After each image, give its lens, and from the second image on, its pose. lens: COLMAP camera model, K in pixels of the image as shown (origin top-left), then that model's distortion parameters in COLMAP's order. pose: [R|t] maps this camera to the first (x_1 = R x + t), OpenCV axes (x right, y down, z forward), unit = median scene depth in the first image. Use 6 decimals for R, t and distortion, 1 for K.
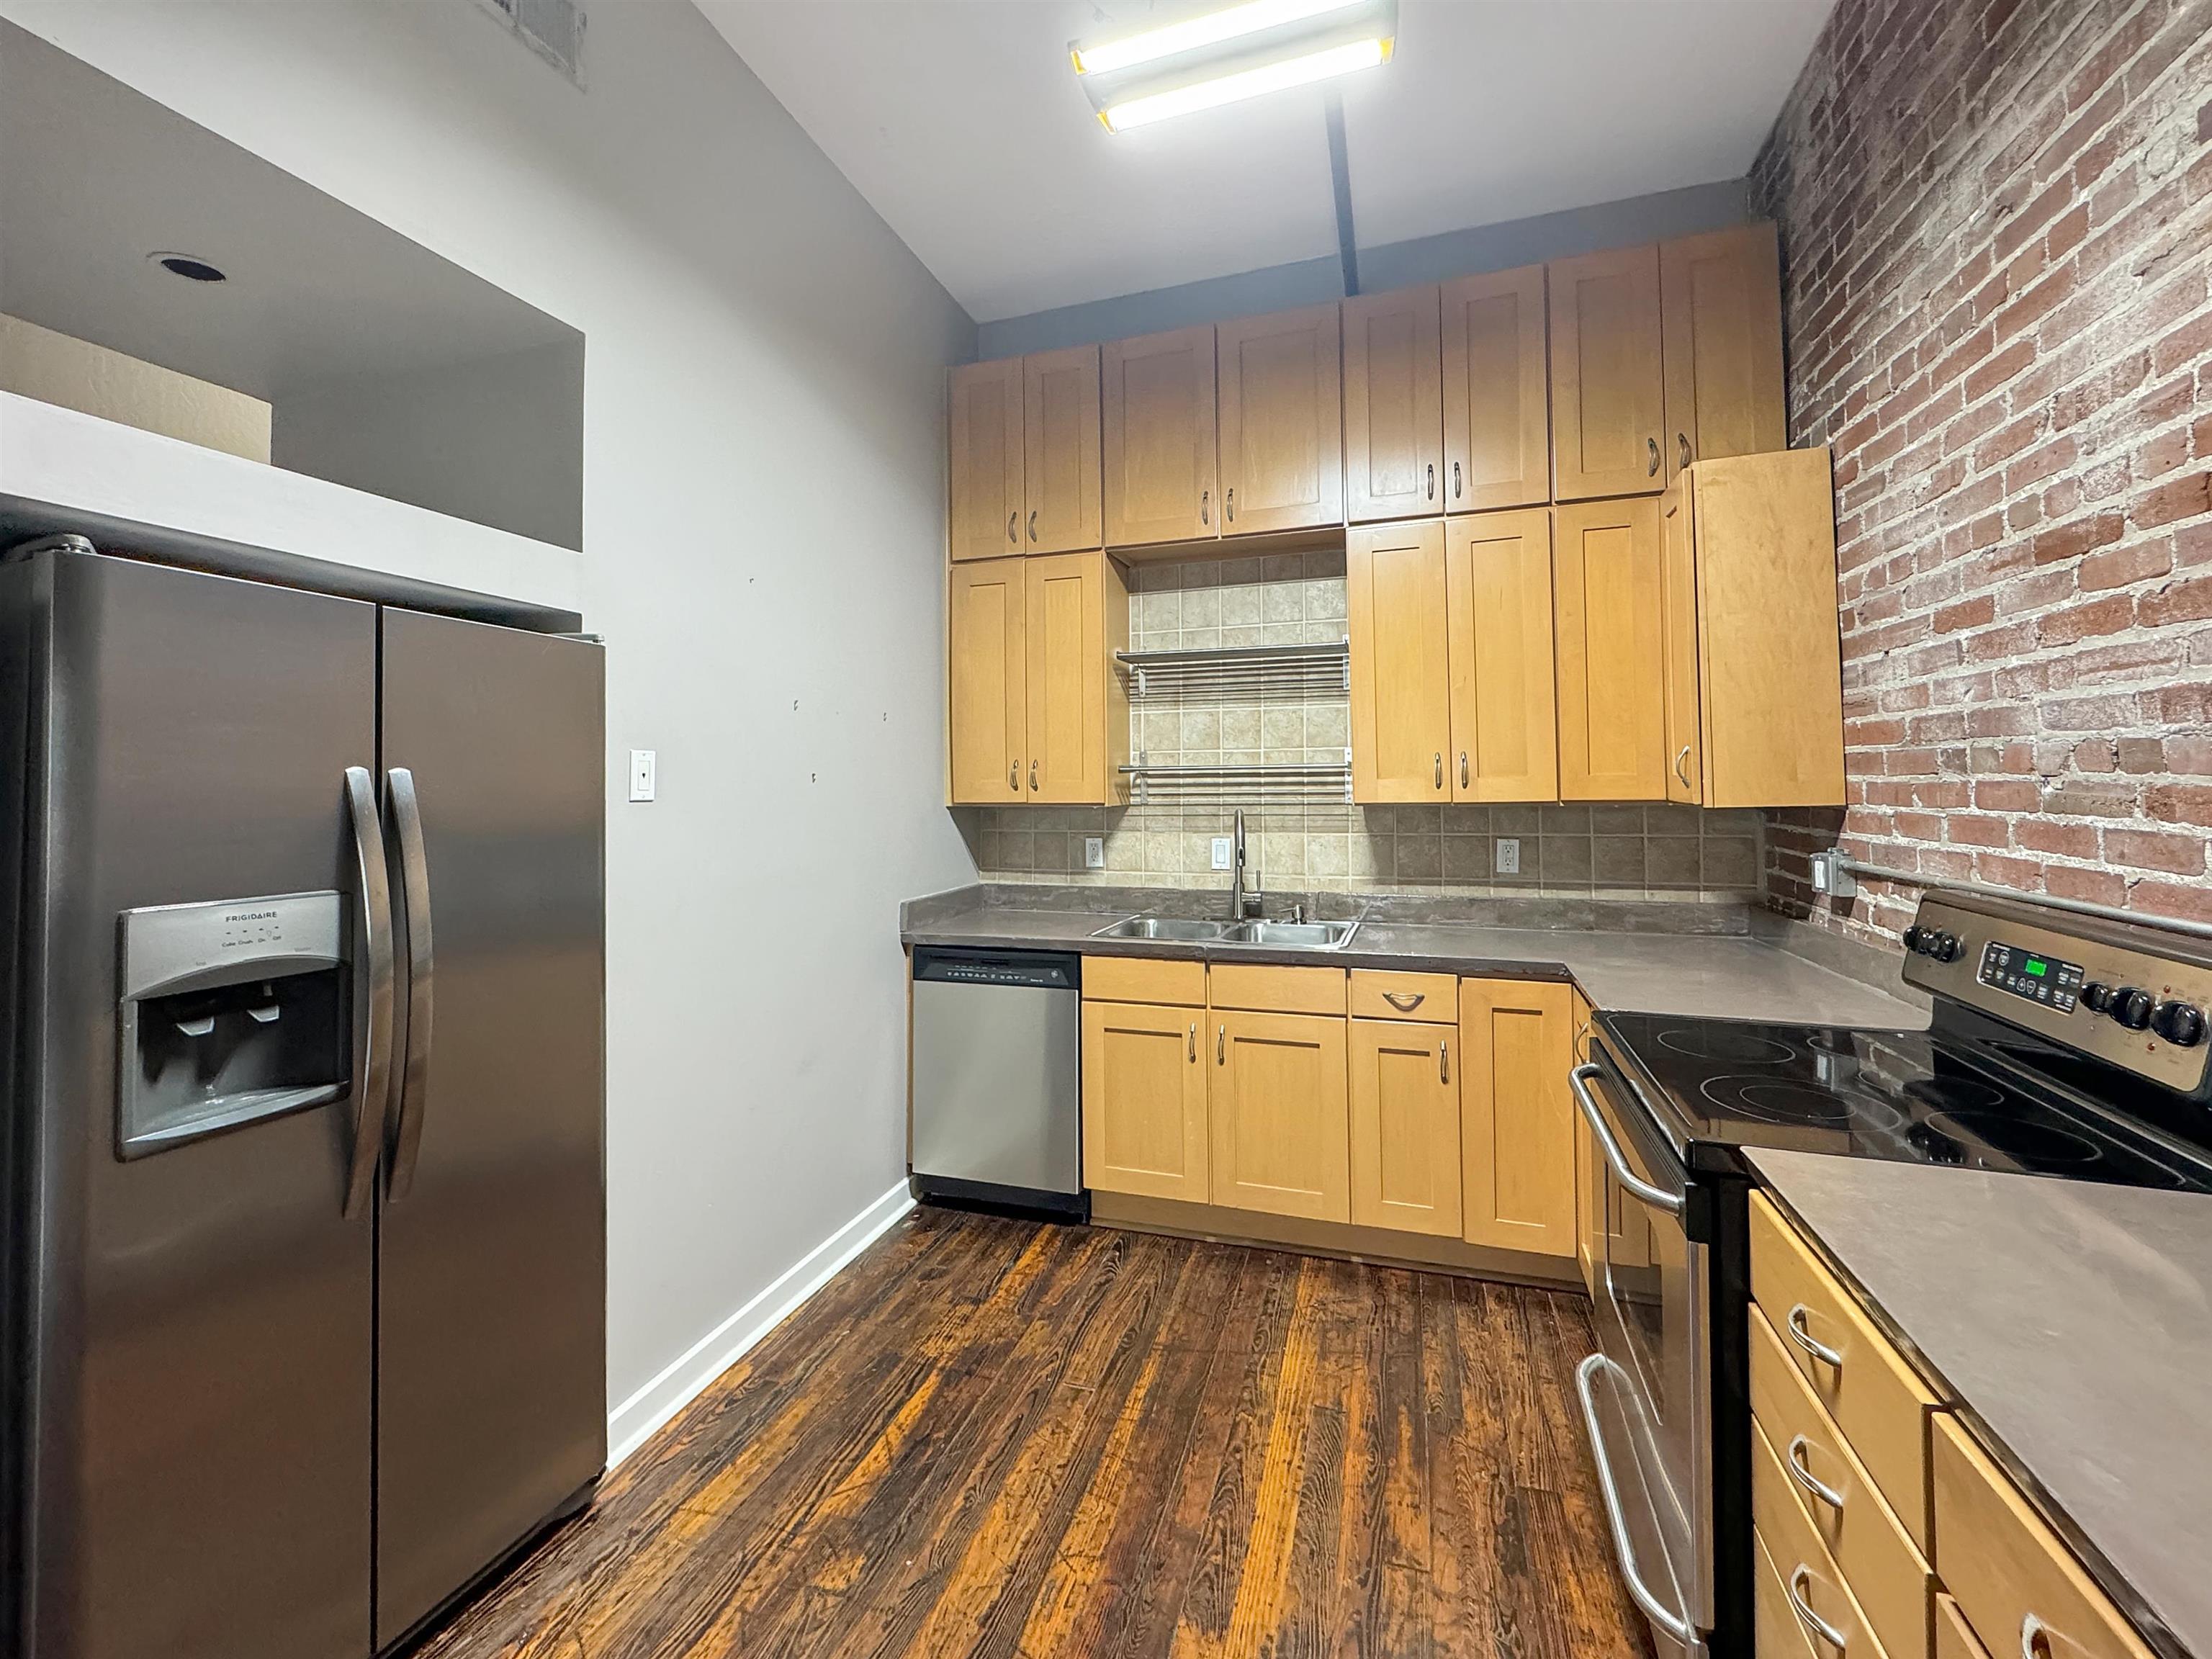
lens RADIAL K [[914.1, 0, 1101.1], [0, 914.1, 749.4], [0, 0, 1]] dist [-0.007808, 0.000305]
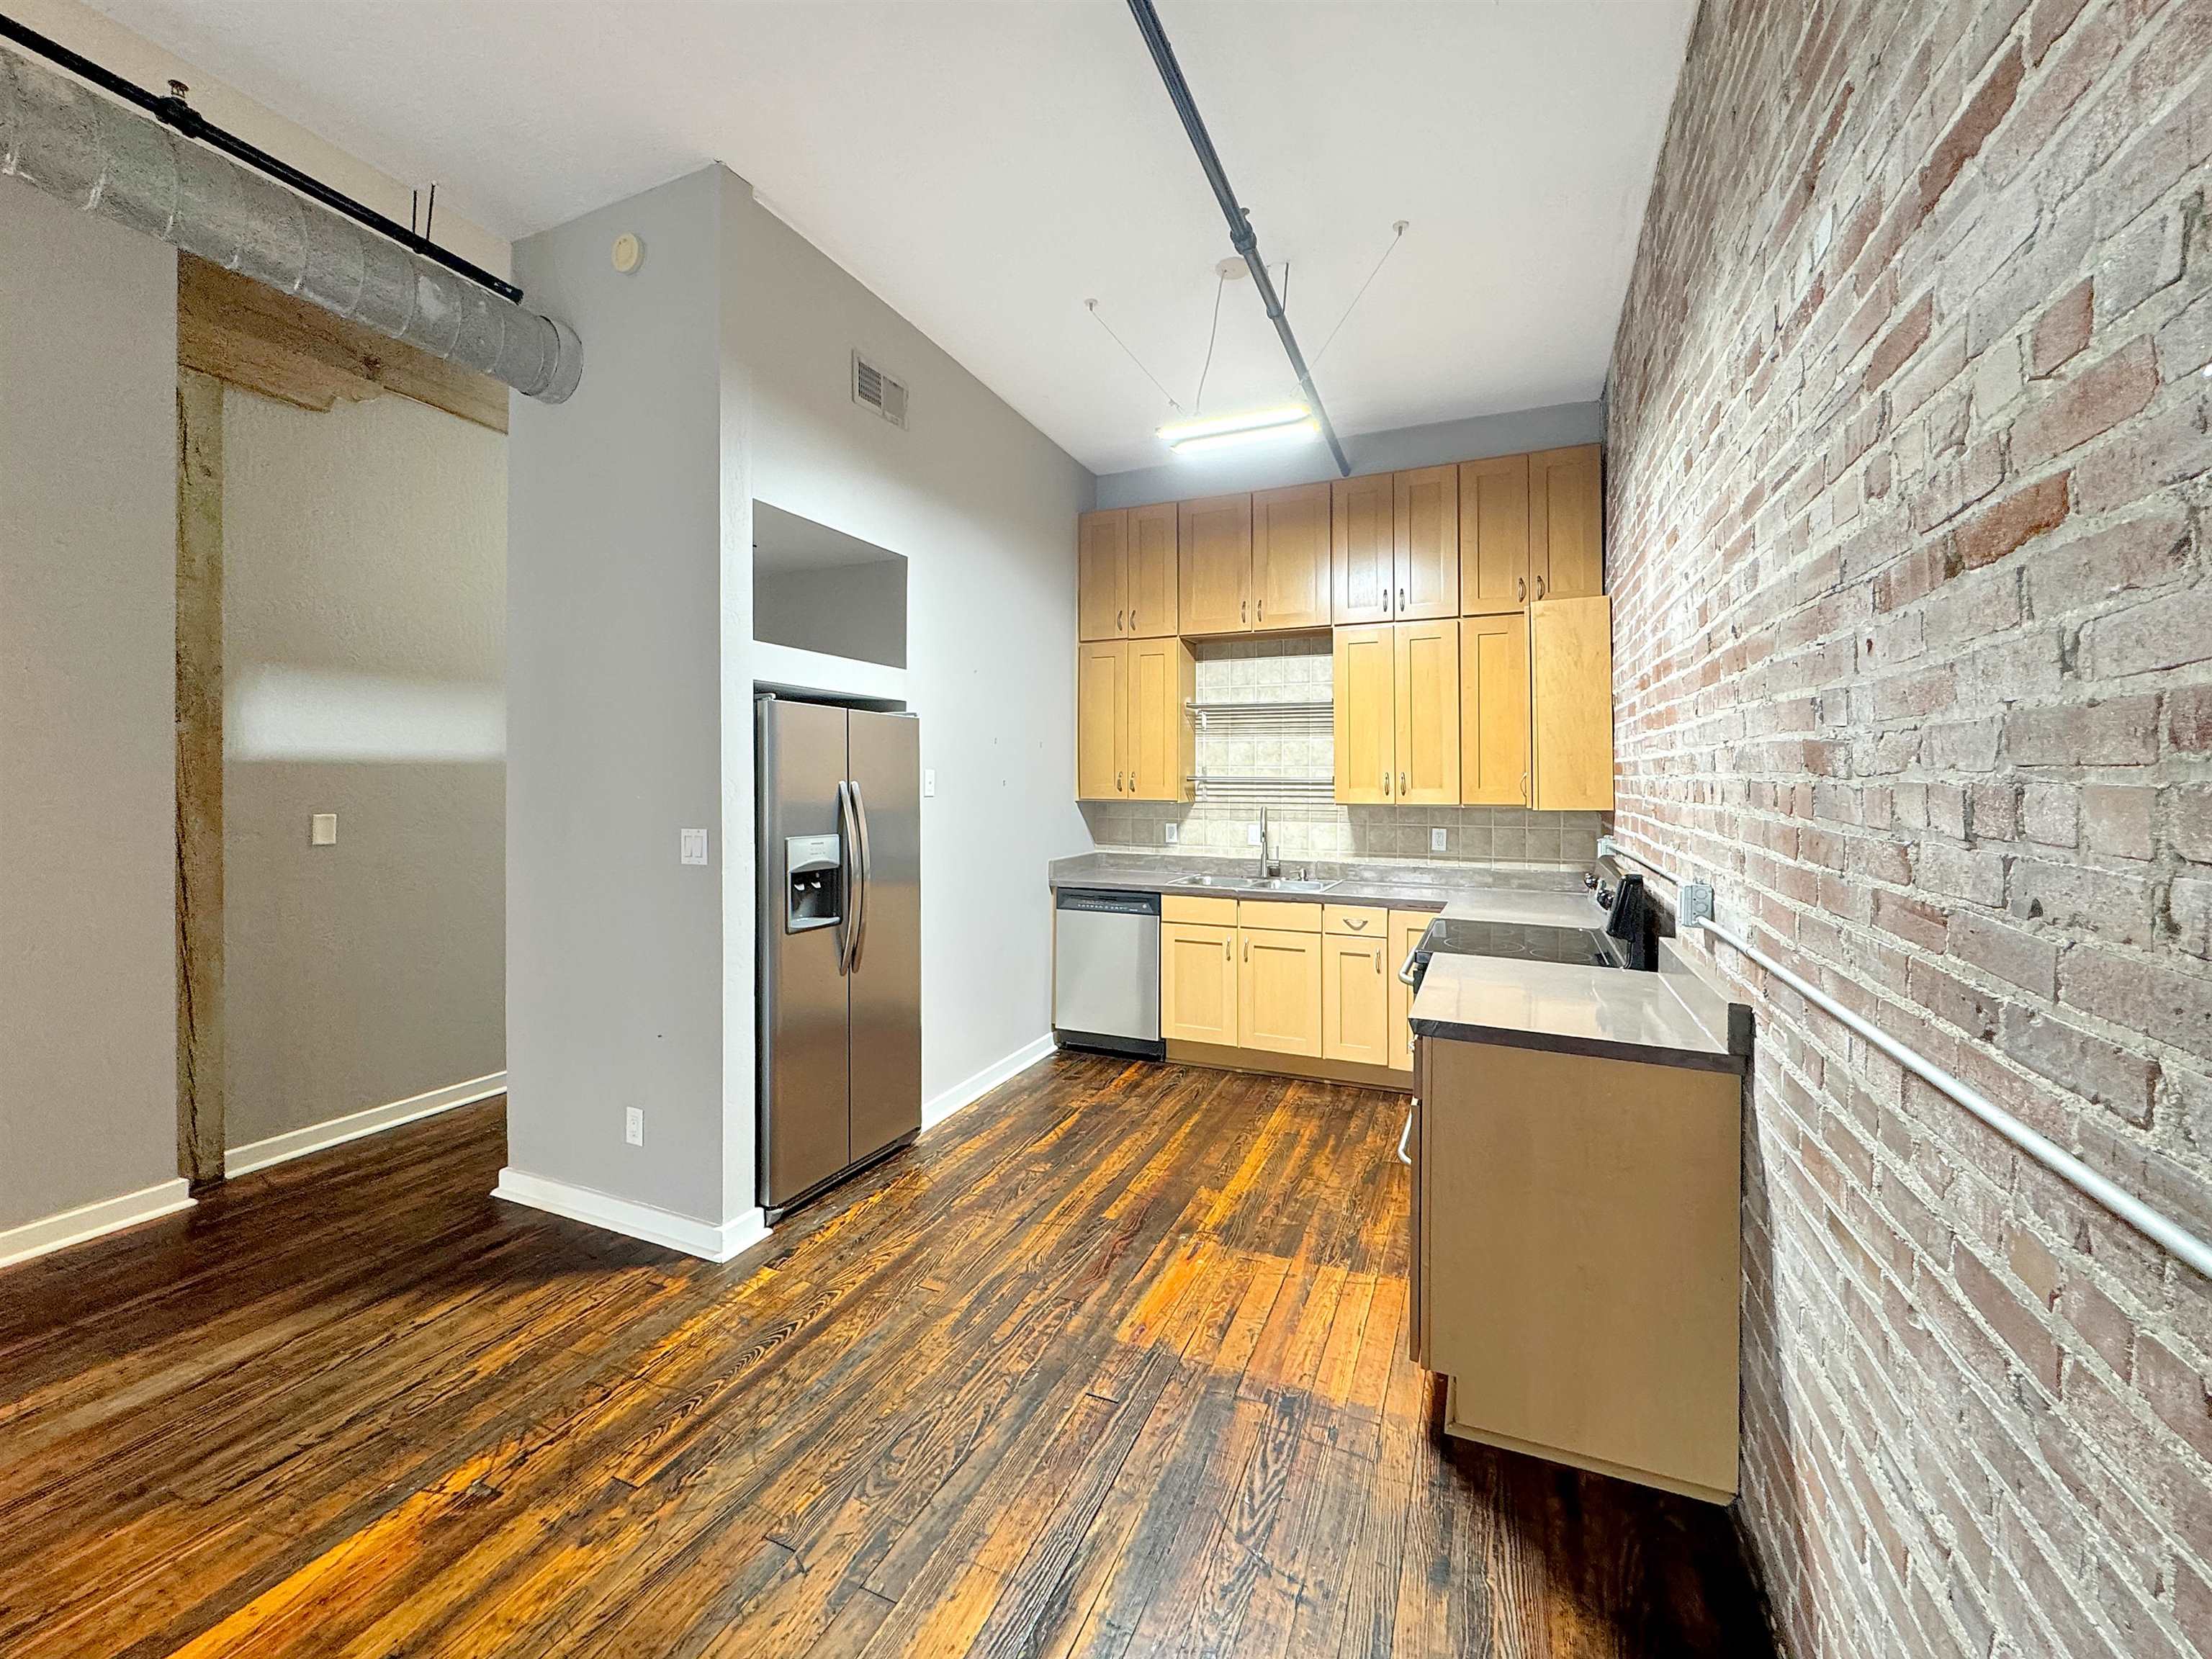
lens RADIAL K [[914.1, 0, 1102.1], [0, 914.1, 723.6], [0, 0, 1]] dist [-0.007808, 0.000305]
pose [[0.995472, 0.008907, -0.094639, 0.029273], [-0.010790, 0.999754, -0.019399, -0.053436], [0.094443, 0.020333, 0.995323, -0.746953]]
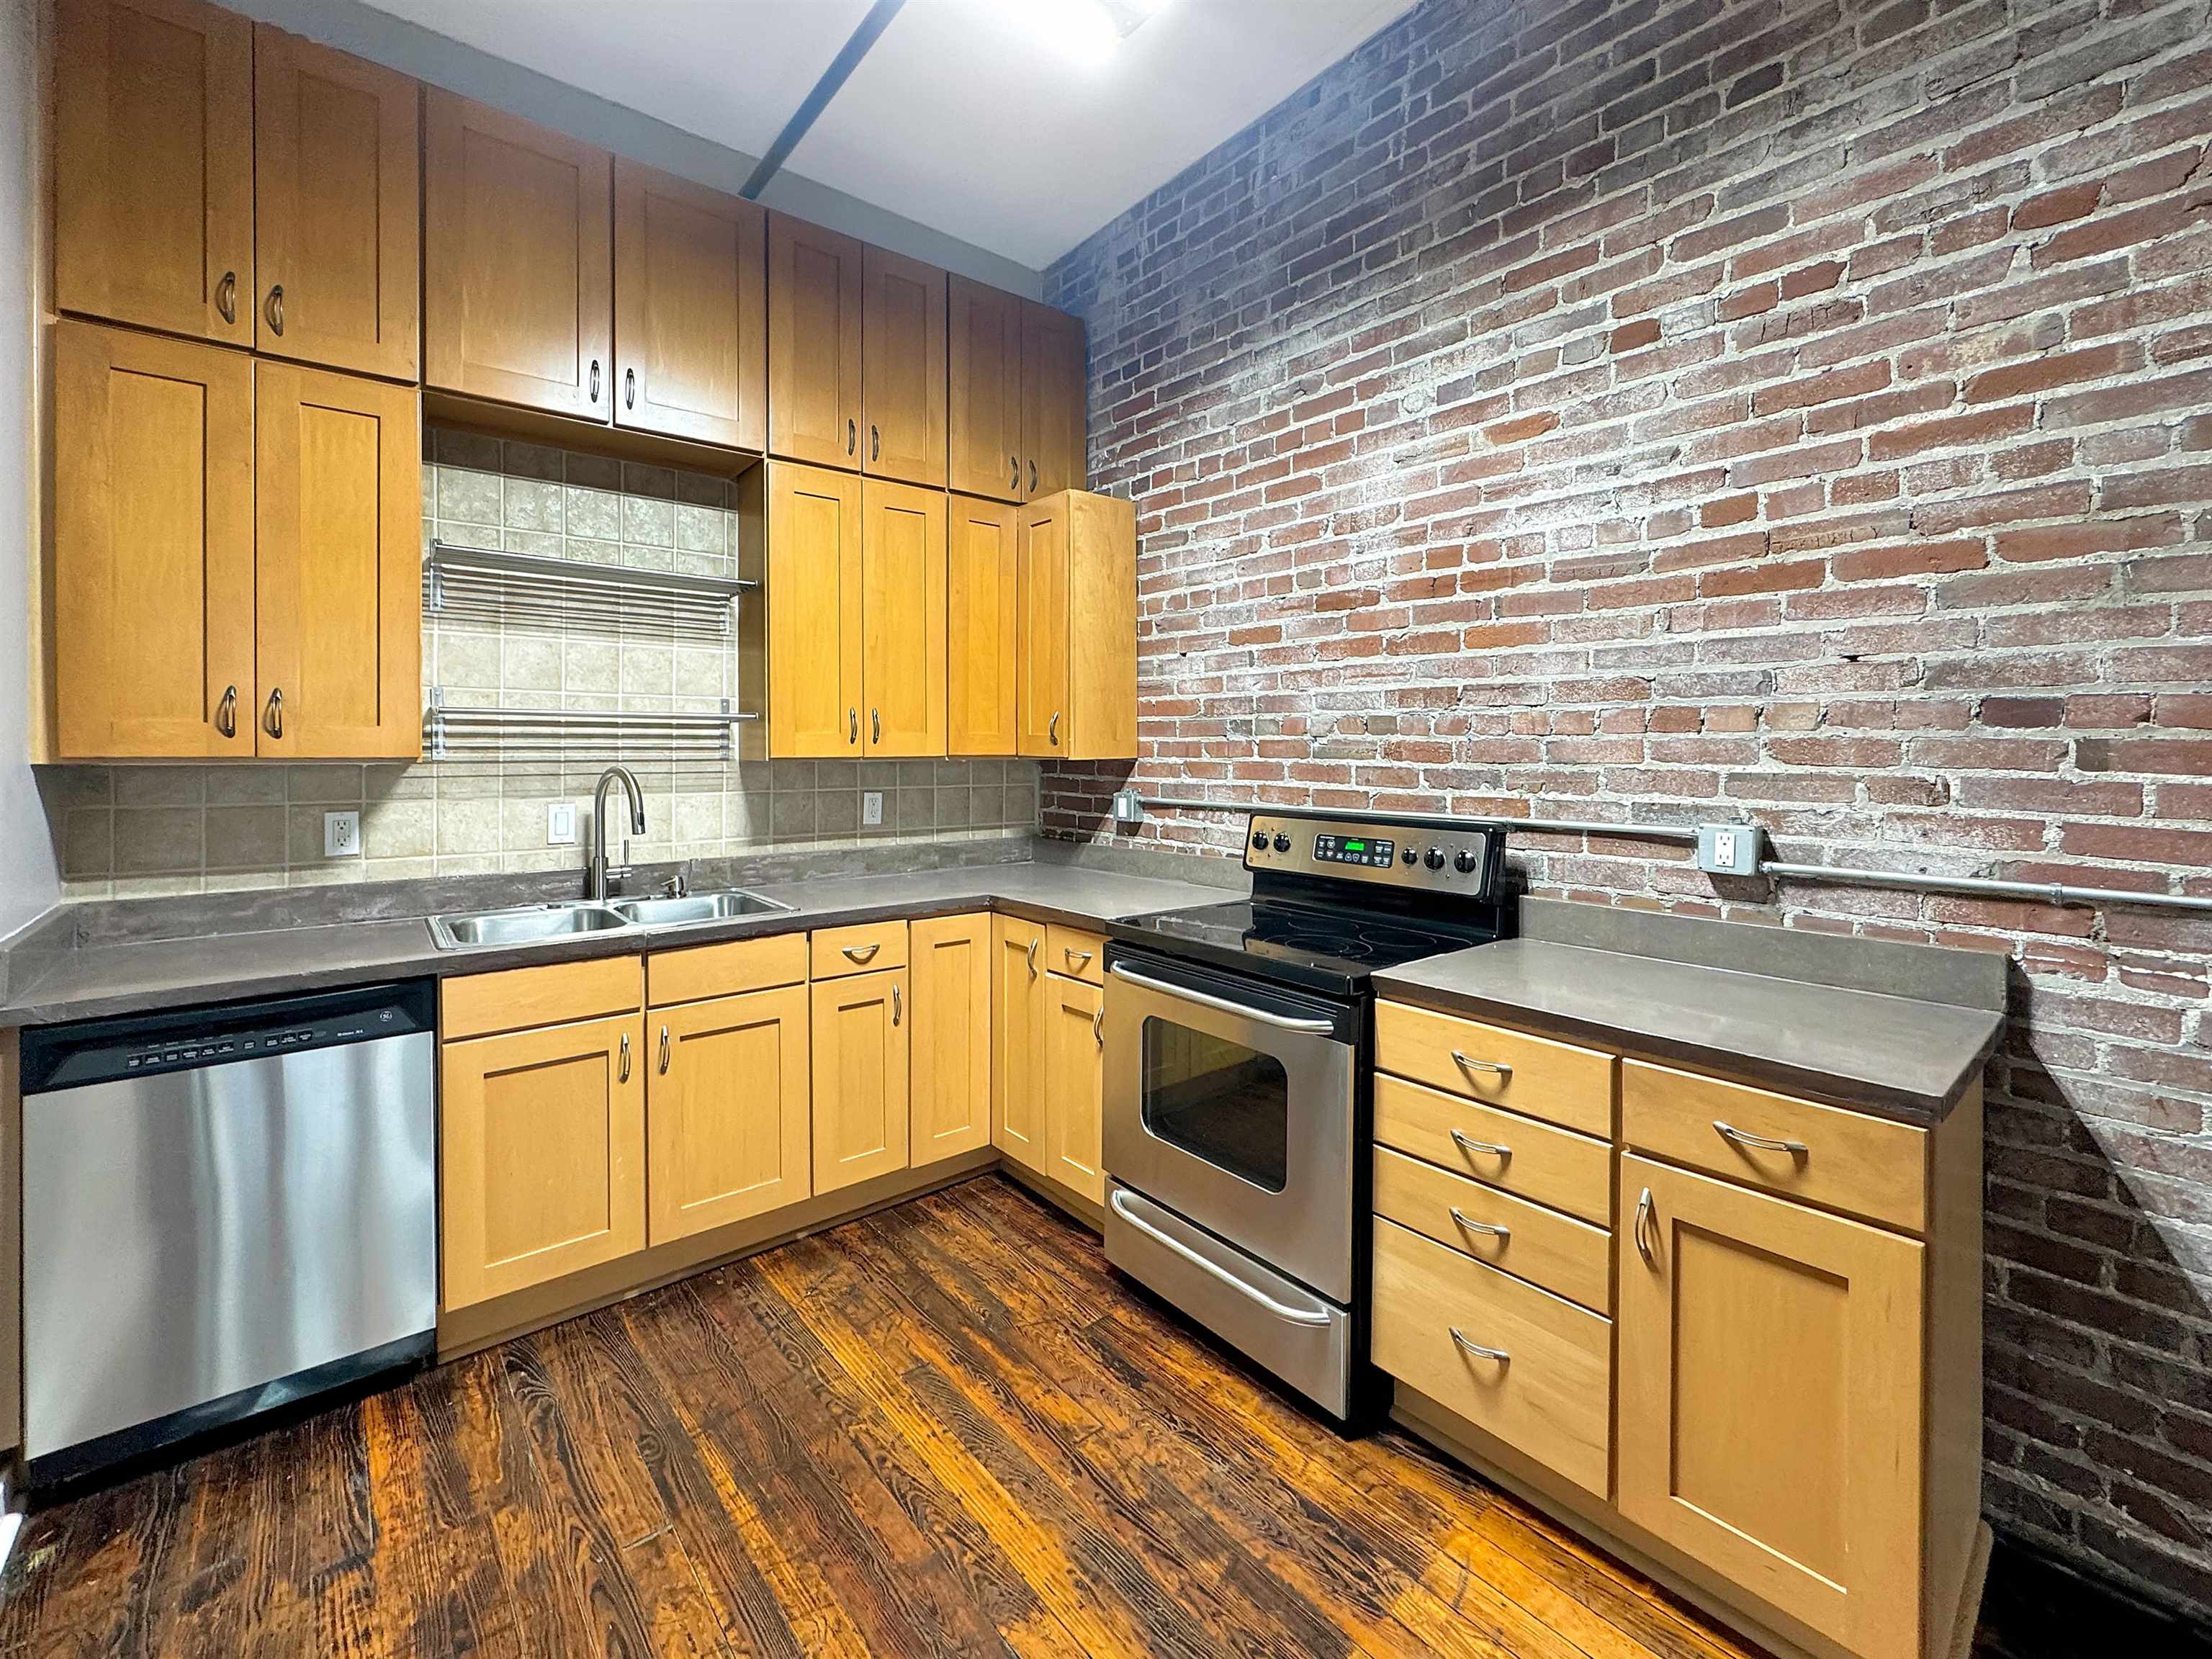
lens RADIAL K [[914.1, 0, 1062.6], [0, 914.1, 744.3], [0, 0, 1]] dist [-0.007808, 0.000305]
pose [[0.541320, 0.016015, 0.840664, -0.420260], [-0.040254, 0.999166, 0.006886, 0.032951], [-0.839853, -0.037568, 0.541513, 0.304363]]
